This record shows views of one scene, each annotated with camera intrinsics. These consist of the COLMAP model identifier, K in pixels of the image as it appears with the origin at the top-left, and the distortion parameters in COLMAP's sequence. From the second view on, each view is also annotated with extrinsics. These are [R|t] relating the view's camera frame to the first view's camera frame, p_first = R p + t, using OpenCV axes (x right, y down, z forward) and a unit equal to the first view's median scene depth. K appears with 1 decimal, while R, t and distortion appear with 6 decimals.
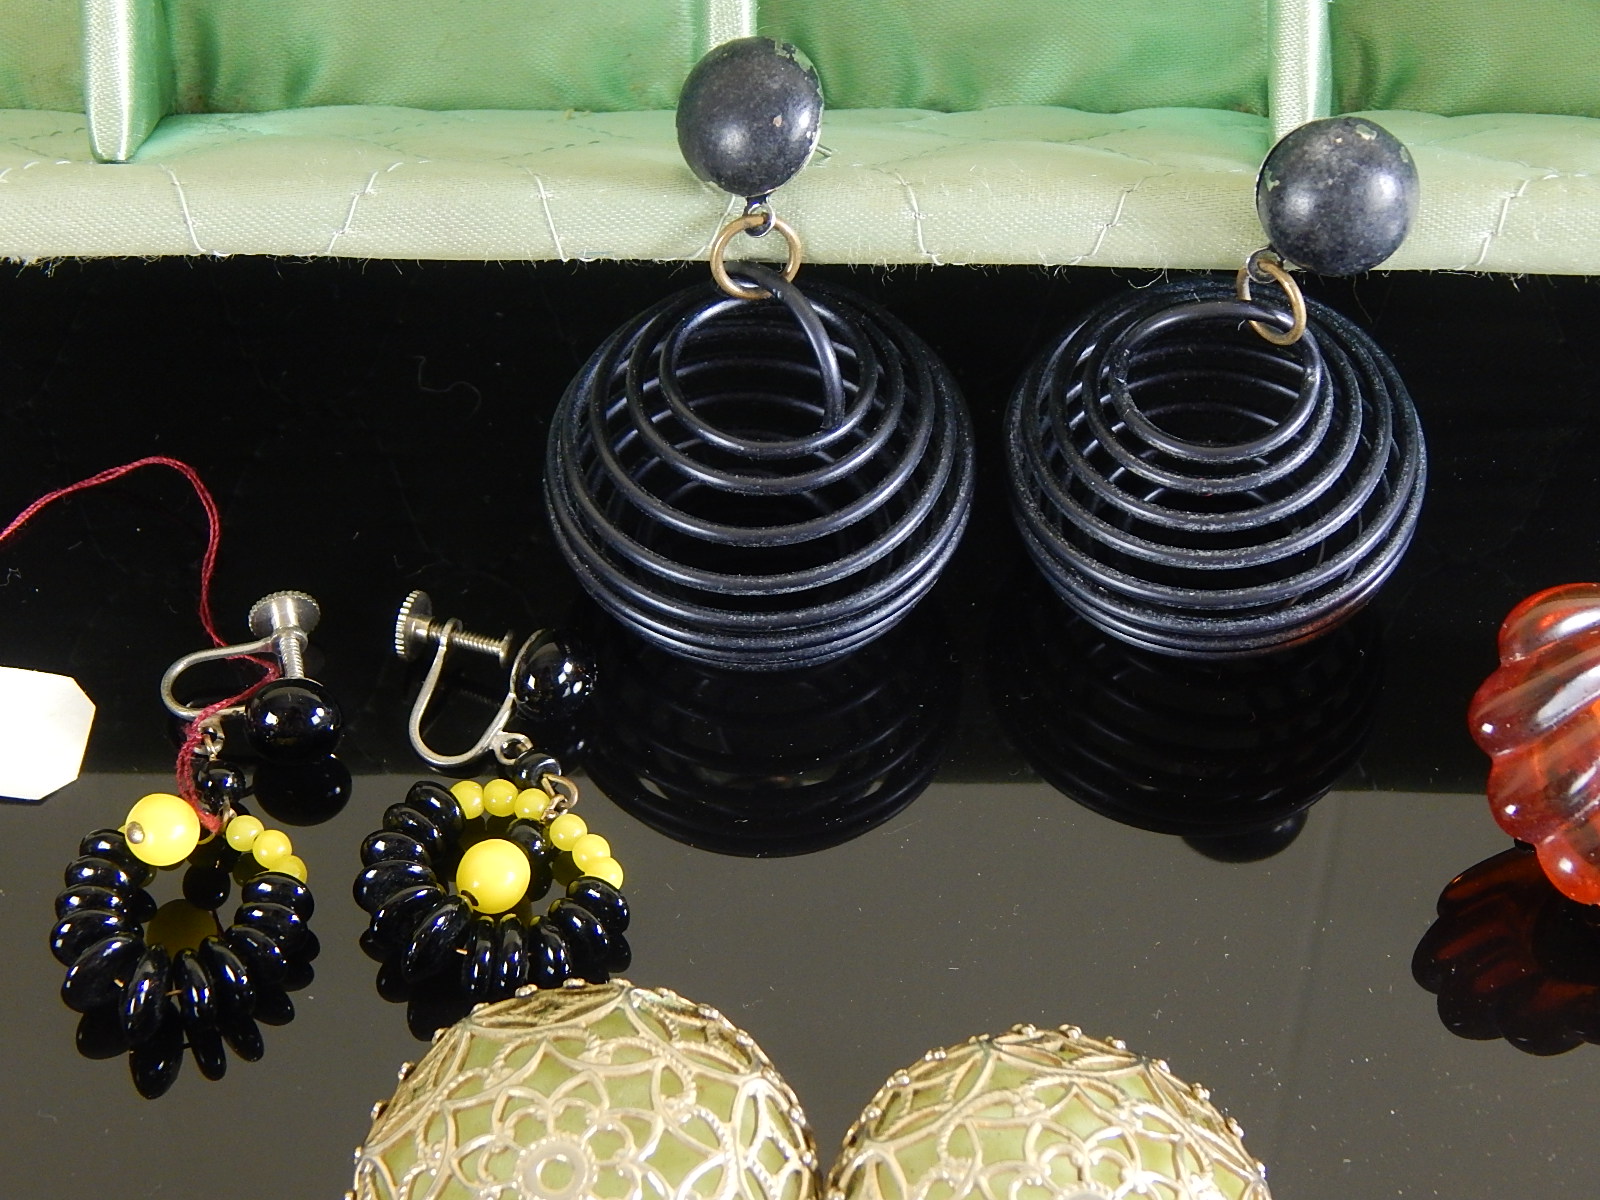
lens RADIAL K [[4386.0, 0, 800.0], [0, 4386.0, 600.0], [0, 0, 1]] dist [-0.060646, -0.175216]
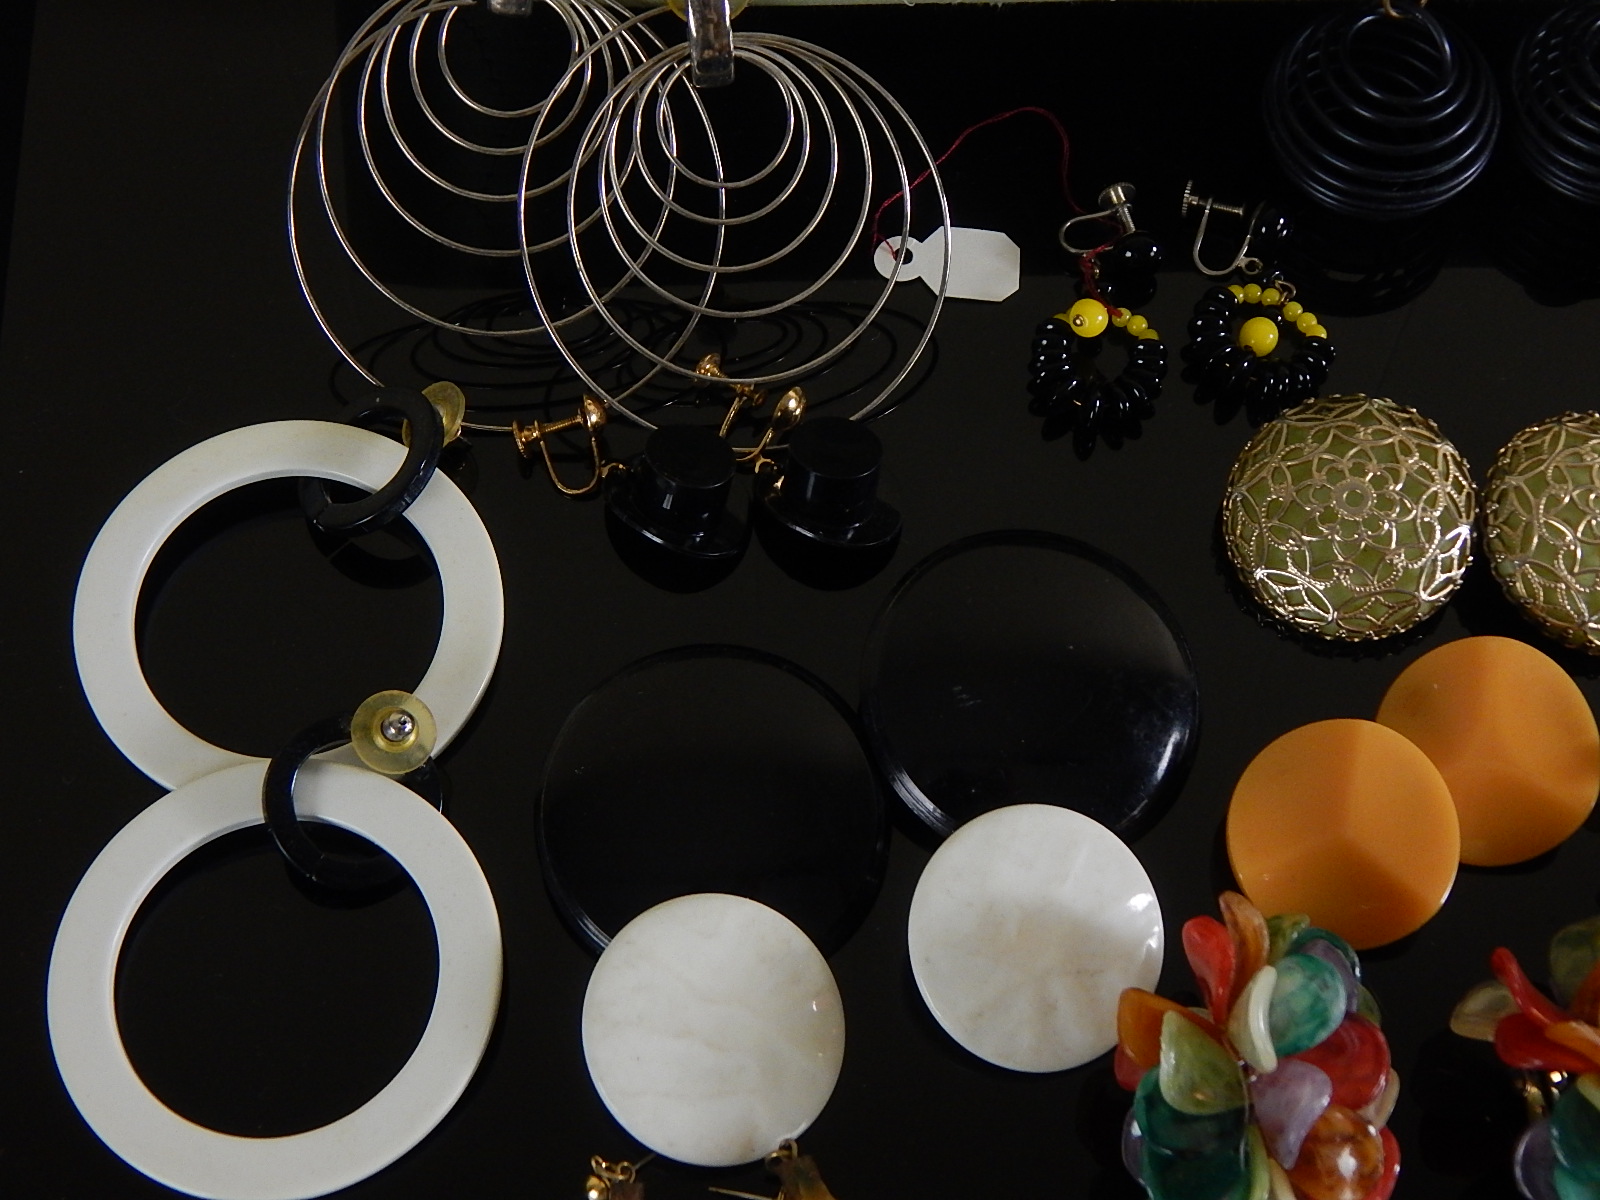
lens RADIAL K [[2577.5, 0, 800.0], [0, 2577.5, 600.0], [0, 0, 1]] dist [-0.030694, -0.052966]
pose [[0.998888, -0.033796, 0.032859, -0.319583], [0.026685, 0.980076, 0.196822, -0.050506], [-0.038856, -0.195726, 0.979889, -0.093322]]
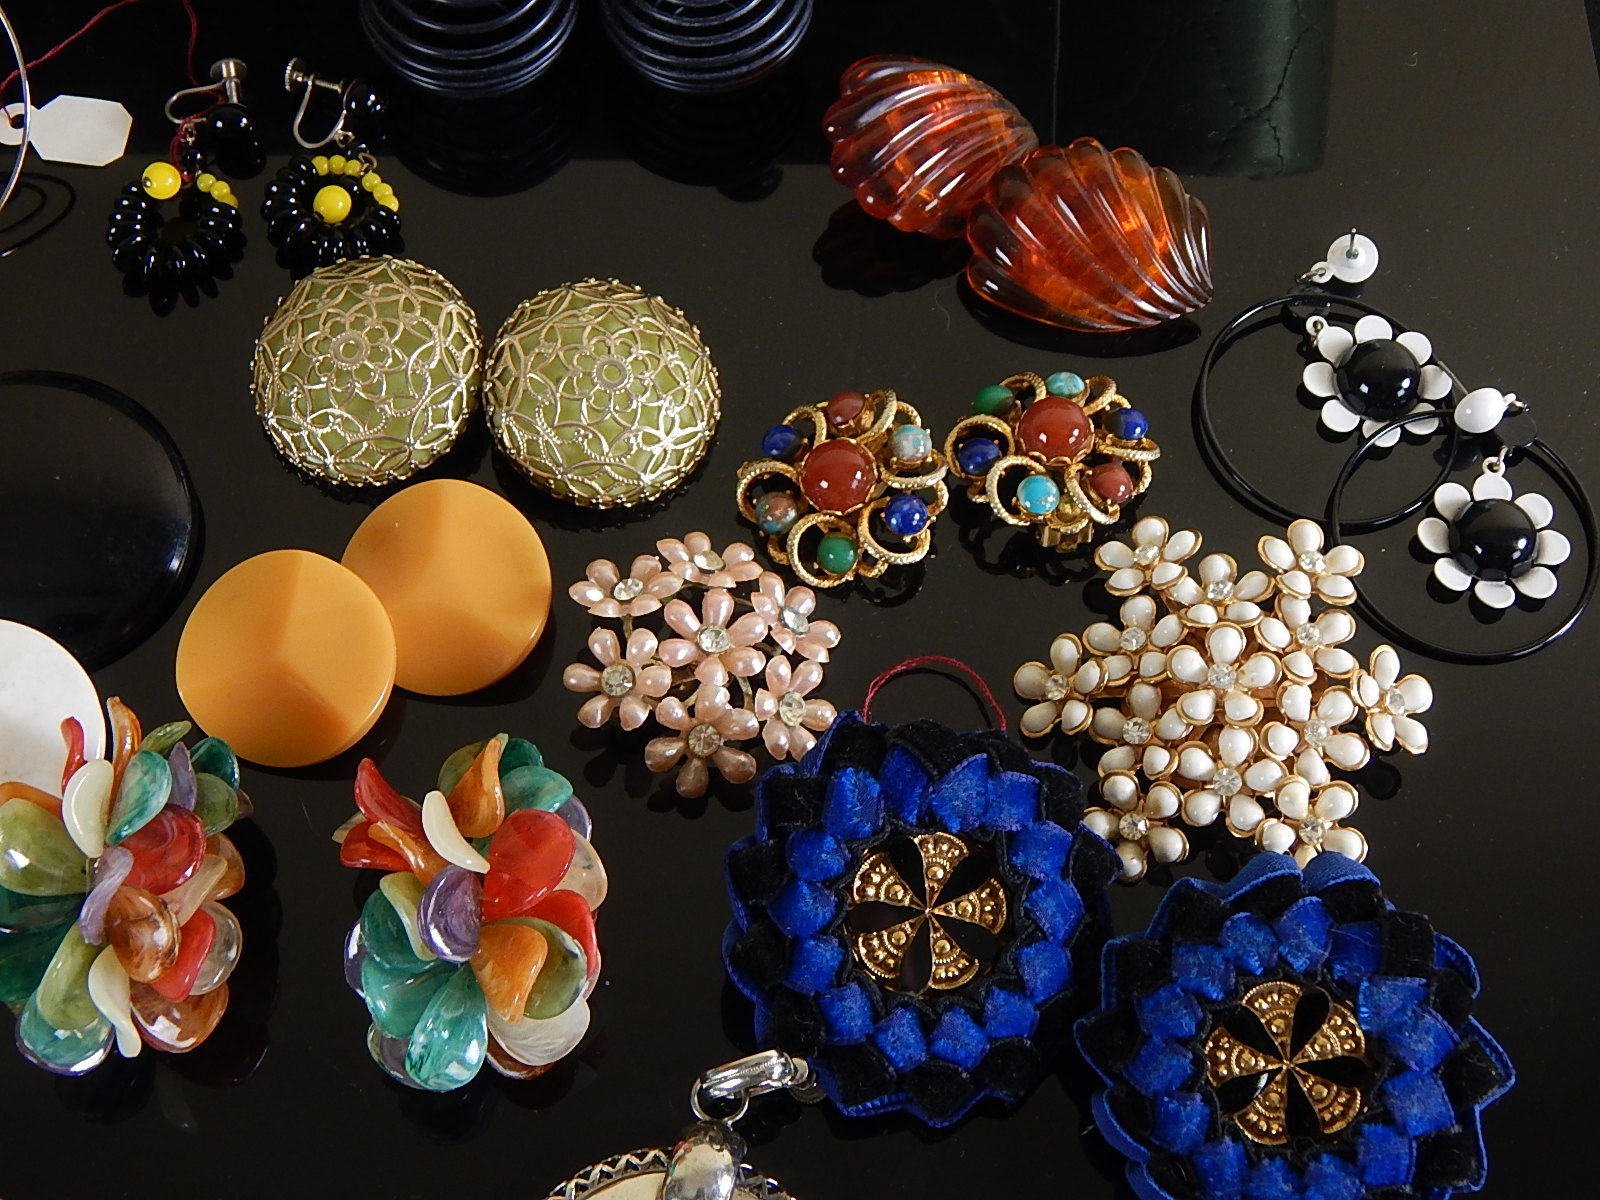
lens RADIAL K [[2577.5, 0, 800.0], [0, 2577.5, 600.0], [0, 0, 1]] dist [-0.030694, -0.052966]
pose [[0.999704, -0.001731, 0.024271, 0.117815], [-0.003213, 0.979342, 0.202183, 0.002554], [-0.024120, -0.202201, 0.979047, -0.185631]]
